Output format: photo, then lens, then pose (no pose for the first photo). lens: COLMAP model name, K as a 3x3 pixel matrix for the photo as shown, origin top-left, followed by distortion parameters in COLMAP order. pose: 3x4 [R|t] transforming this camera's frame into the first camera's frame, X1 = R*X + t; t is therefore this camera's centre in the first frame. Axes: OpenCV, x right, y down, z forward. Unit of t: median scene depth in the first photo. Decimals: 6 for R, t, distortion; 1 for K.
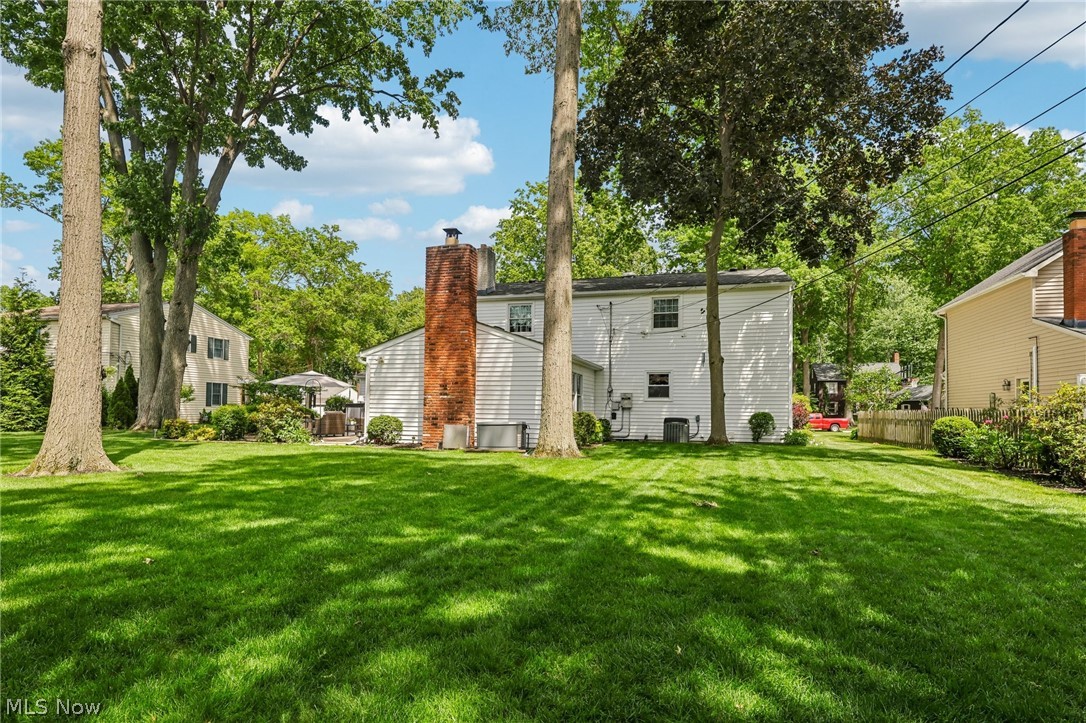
lens RADIAL K [[564.2, 0, 542.1], [0, 564.2, 379.0], [0, 0, 1]] dist [-0.000276, -0.000322]
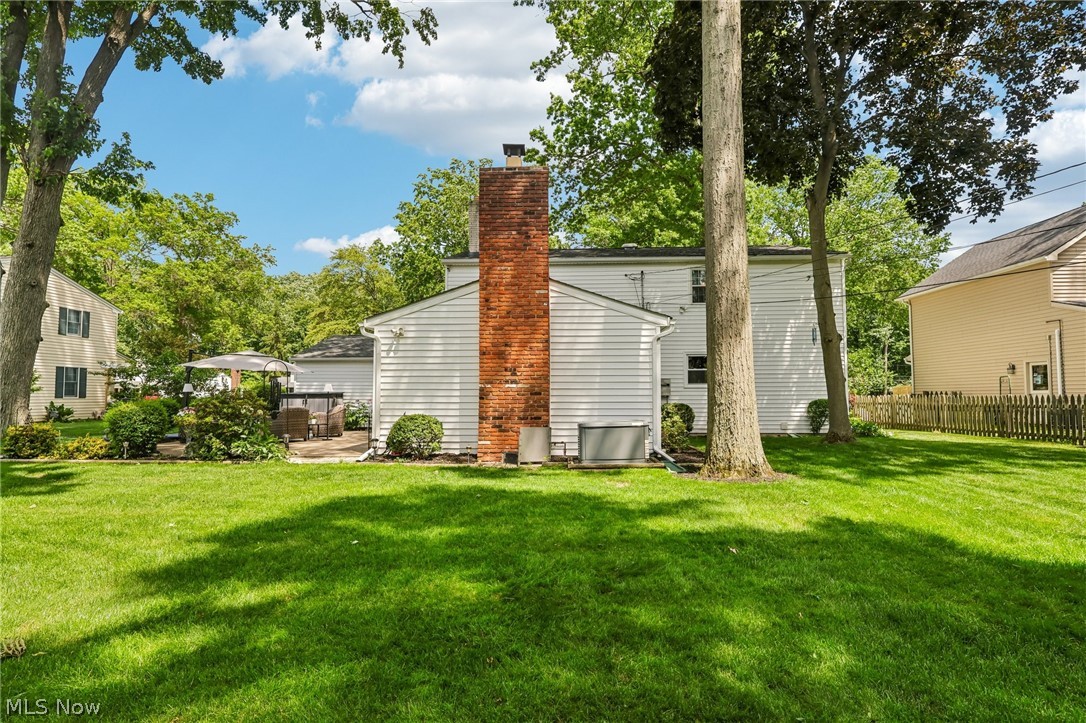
lens RADIAL K [[523.4, 0, 543.0], [0, 523.4, 361.5], [0, 0, 1]] dist [-0.000684, -0.006456]
pose [[0.971346, 0.002378, 0.237657, -0.171034], [-0.000833, 0.999978, -0.006603, 0.003777], [-0.237667, 0.006216, 0.971327, 0.223199]]
